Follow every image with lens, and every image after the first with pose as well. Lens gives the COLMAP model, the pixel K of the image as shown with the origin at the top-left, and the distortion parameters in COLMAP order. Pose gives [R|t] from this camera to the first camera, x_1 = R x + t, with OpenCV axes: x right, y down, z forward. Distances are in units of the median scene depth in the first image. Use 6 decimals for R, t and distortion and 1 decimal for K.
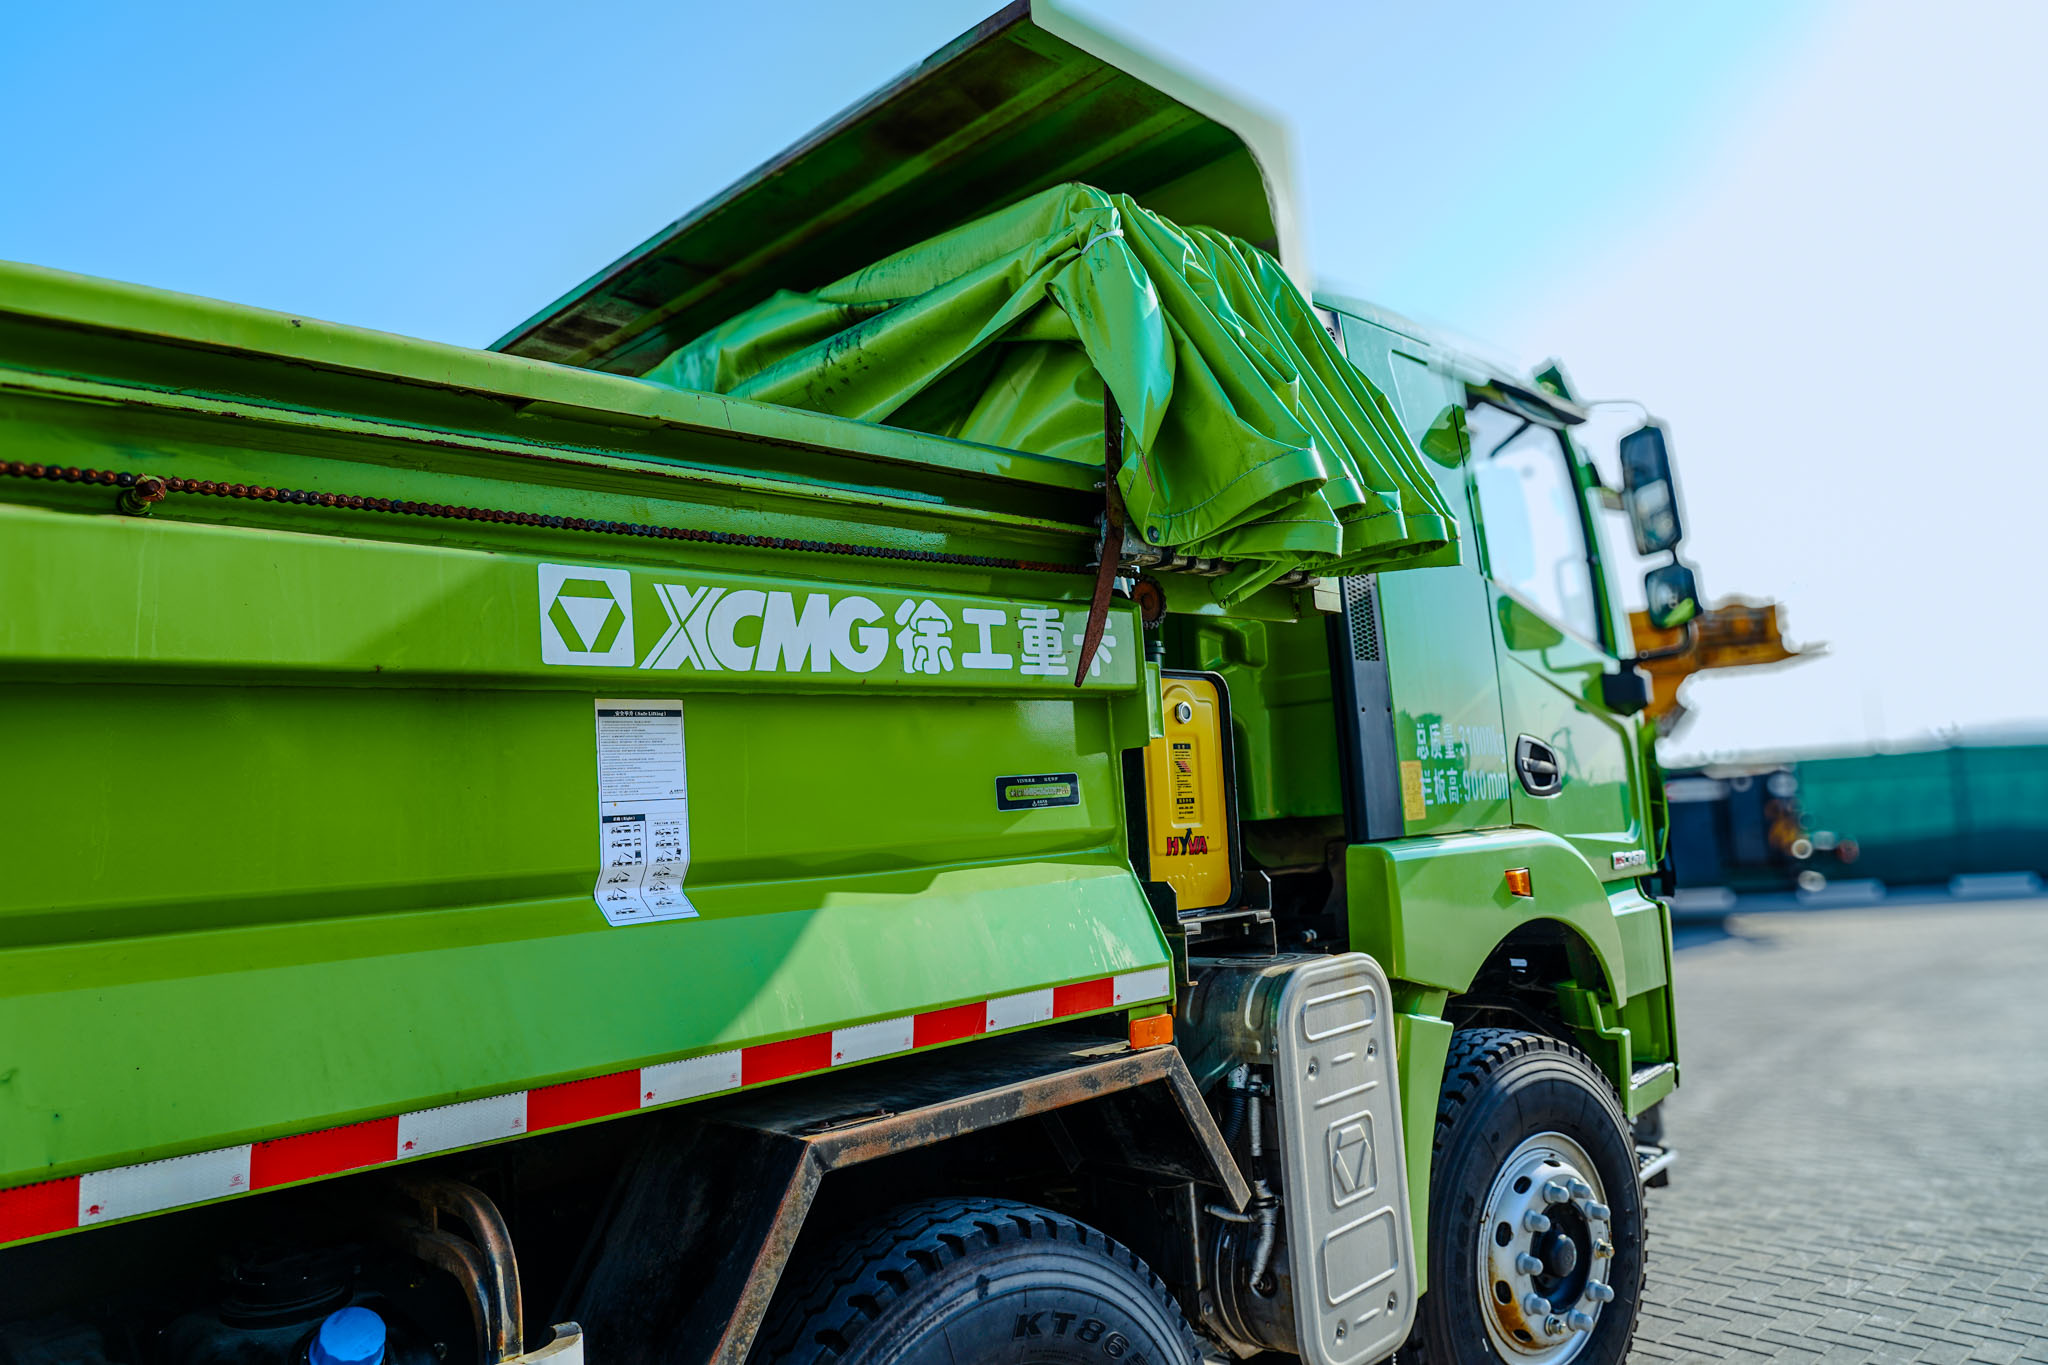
lens RADIAL K [[1399.7, 0, 1020.8], [0, 1399.7, 667.9], [0, 0, 1]] dist [-0.028564, 0.004497]
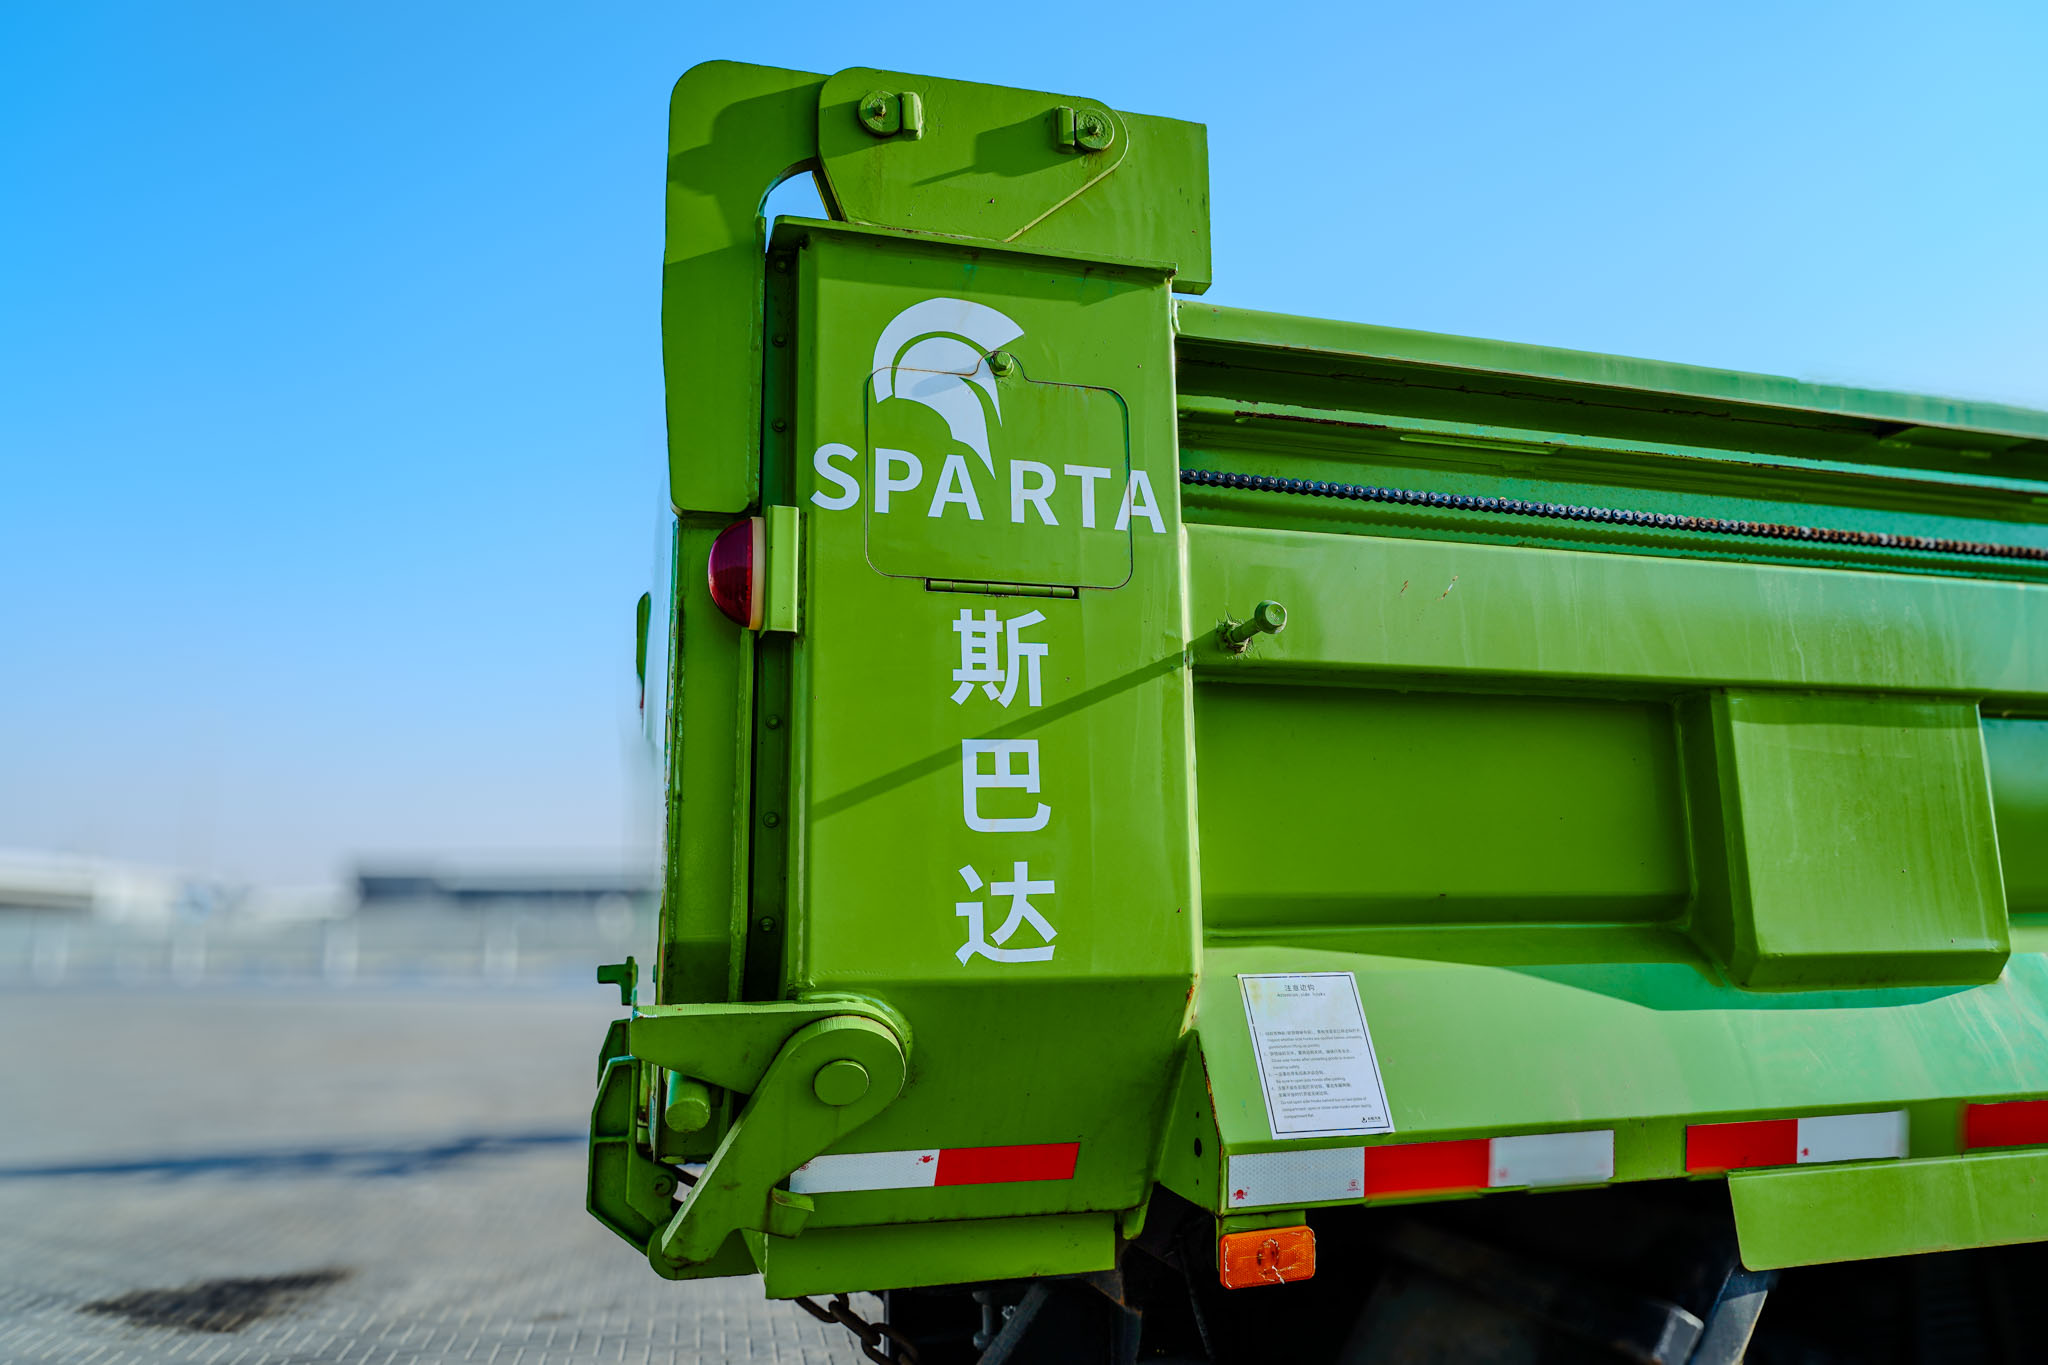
lens RADIAL K [[1399.7, 0, 1020.8], [0, 1399.7, 667.9], [0, 0, 1]] dist [-0.028564, 0.004497]
pose [[0.871296, -0.034542, -0.489541, -1.249492], [0.007176, 0.998310, -0.057668, -0.005490], [0.490706, 0.046733, 0.870071, -1.057000]]
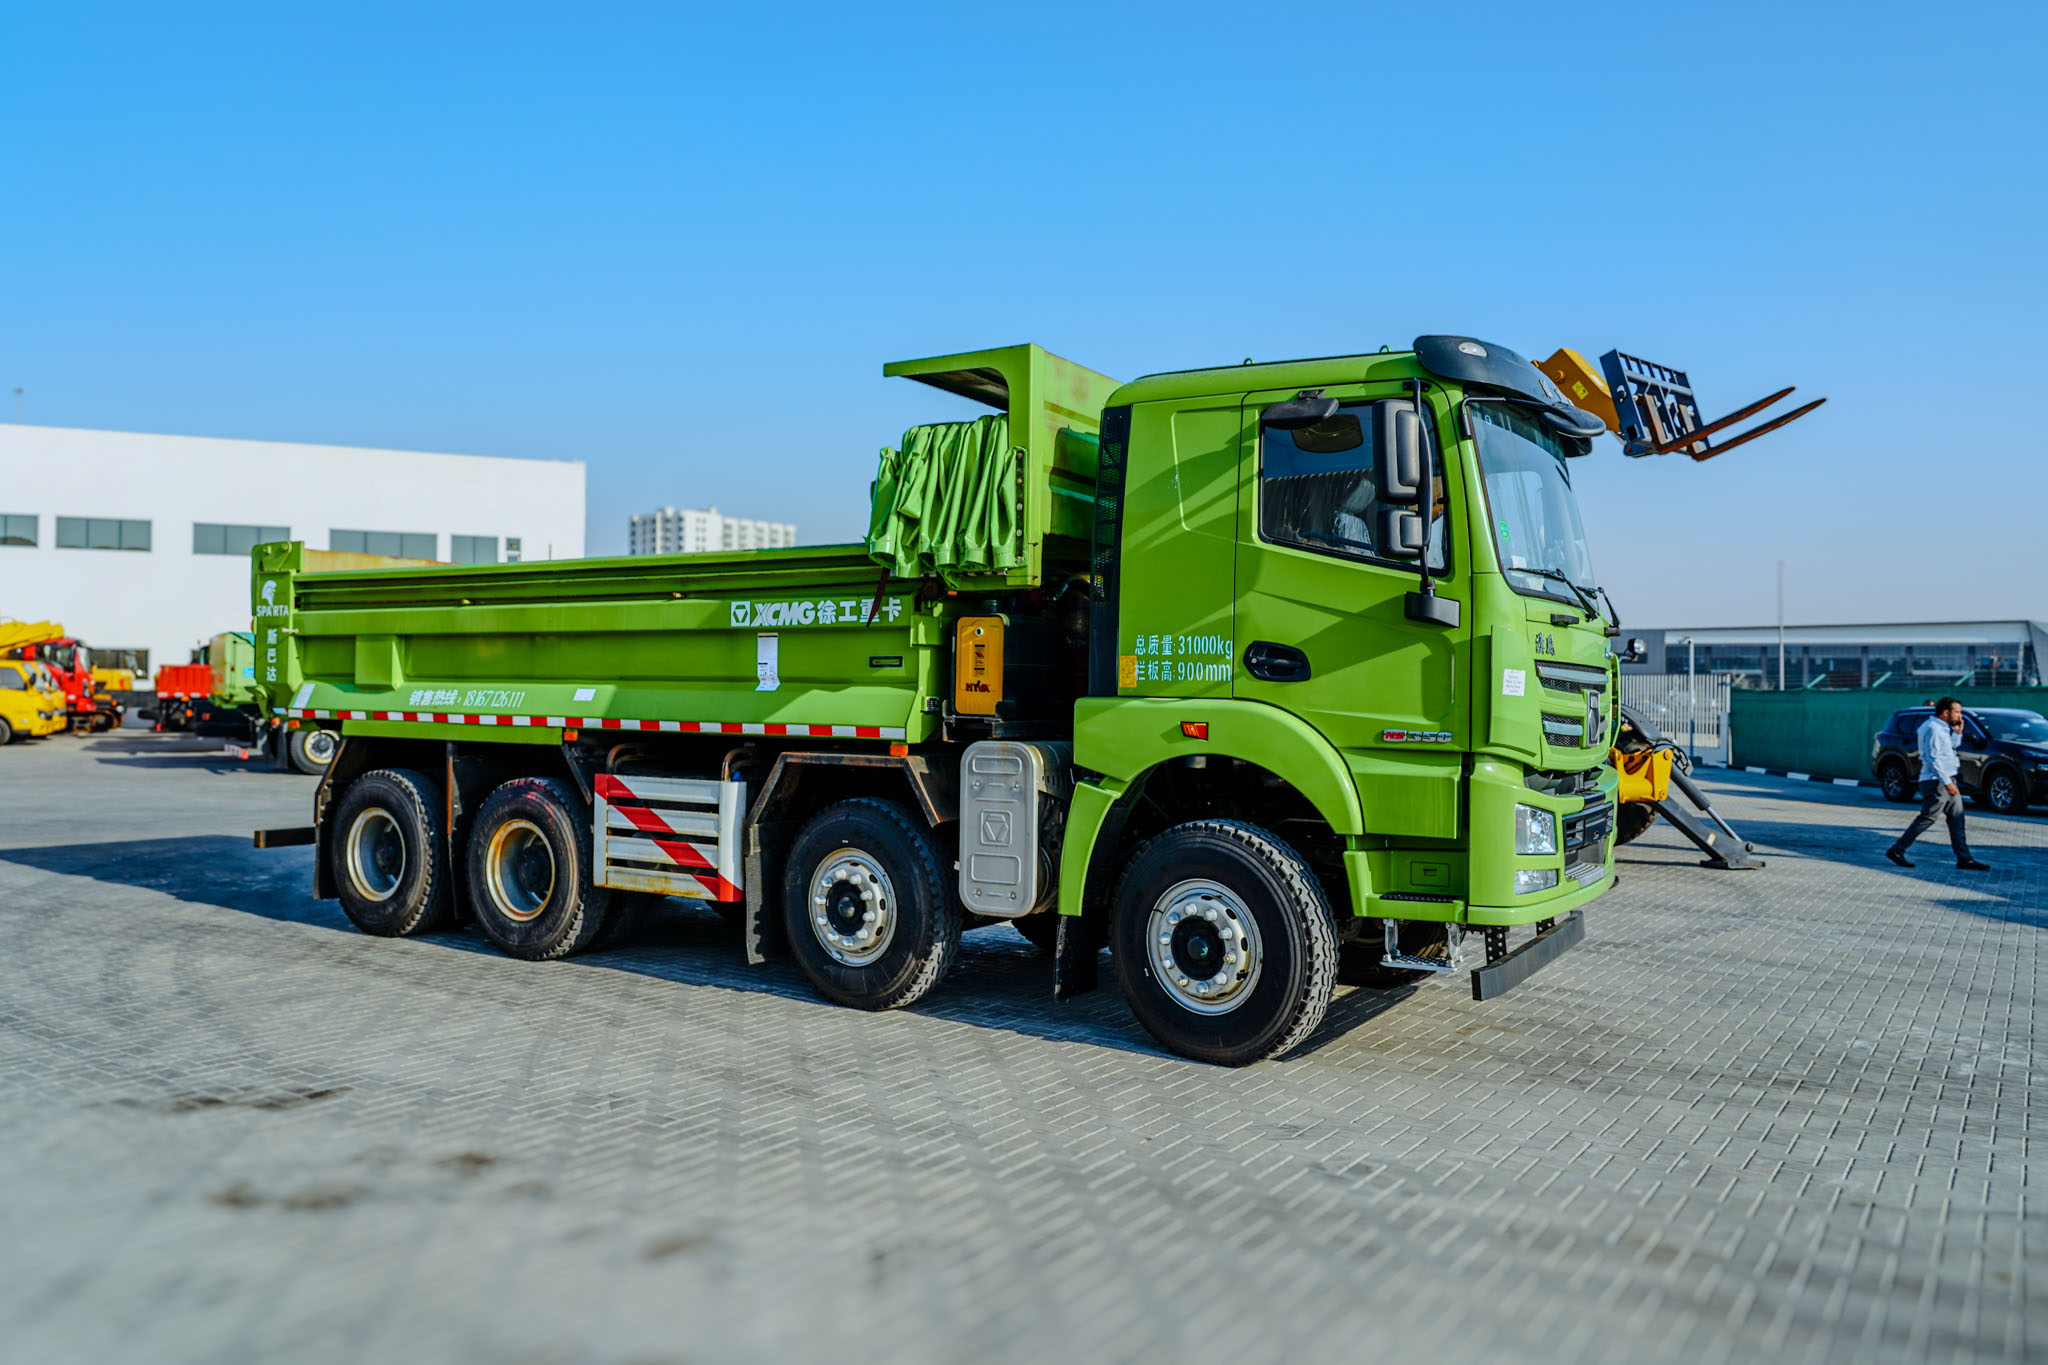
lens RADIAL K [[1492.5, 0, 1023.1], [0, 1492.5, 674.4], [0, 0, 1]] dist [-0.028582, 0.002551]
pose [[0.231565, 0.057512, -0.971118, 3.220238], [0.074532, 0.994268, 0.076655, -0.104323], [0.969960, -0.090130, 0.225951, 0.623835]]
